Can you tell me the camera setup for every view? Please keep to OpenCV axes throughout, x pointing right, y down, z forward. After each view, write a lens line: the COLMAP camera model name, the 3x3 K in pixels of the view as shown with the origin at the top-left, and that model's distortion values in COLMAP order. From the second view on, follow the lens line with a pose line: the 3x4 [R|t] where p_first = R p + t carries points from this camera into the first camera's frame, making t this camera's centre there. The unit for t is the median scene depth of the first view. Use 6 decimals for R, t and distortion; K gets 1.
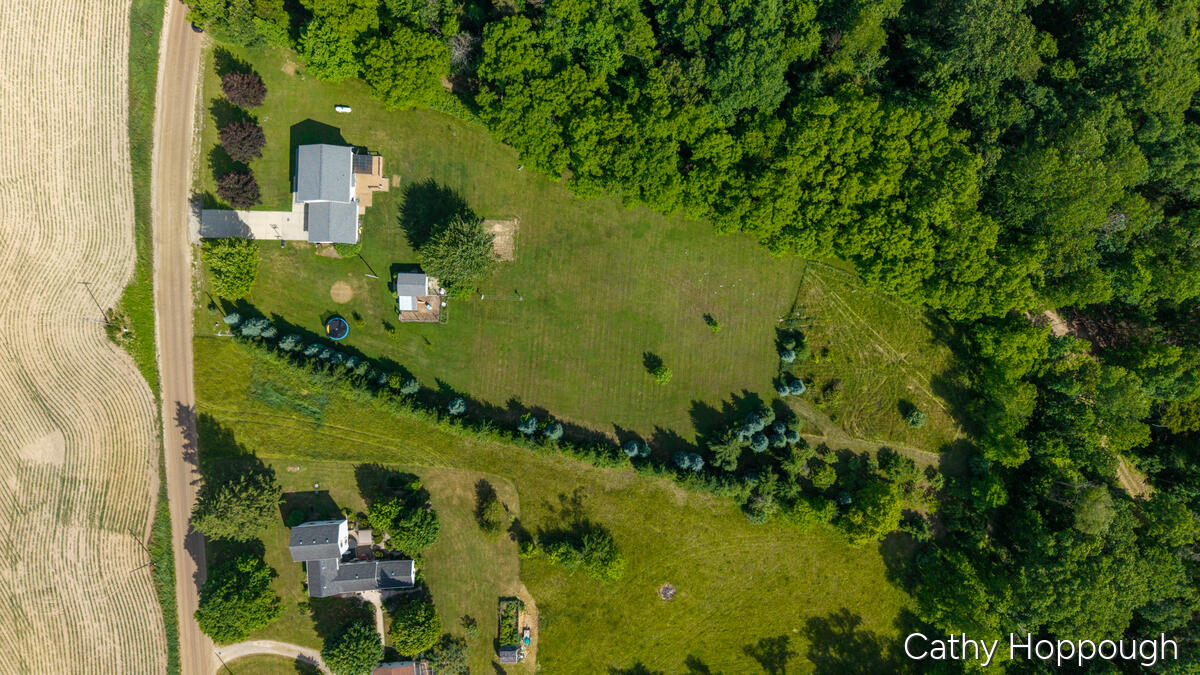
lens RADIAL K [[816.7, 0, 600.0], [0, 816.7, 337.5], [0, 0, 1]] dist [0.051215, -0.070190]
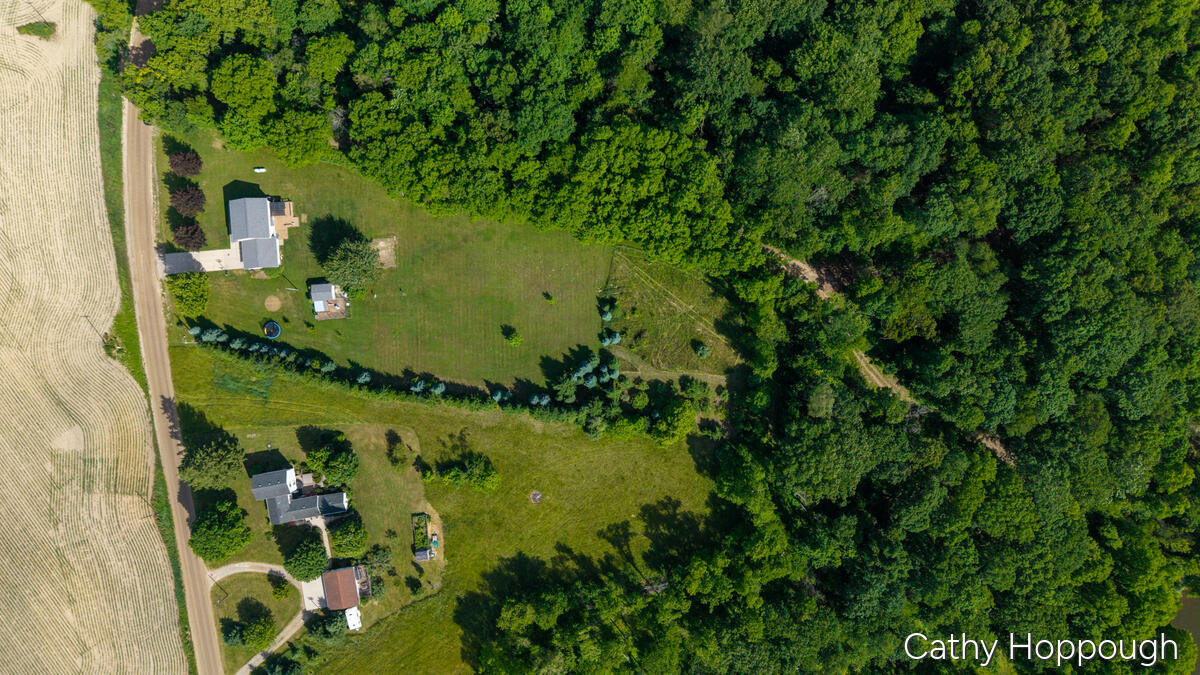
lens RADIAL K [[816.7, 0, 600.0], [0, 816.7, 337.5], [0, 0, 1]] dist [0.051215, -0.070190]
pose [[0.994436, -0.105243, -0.004631, 0.228145], [0.105240, 0.994446, -0.001069, 0.060265], [0.004718, 0.000576, 0.999989, -0.366395]]
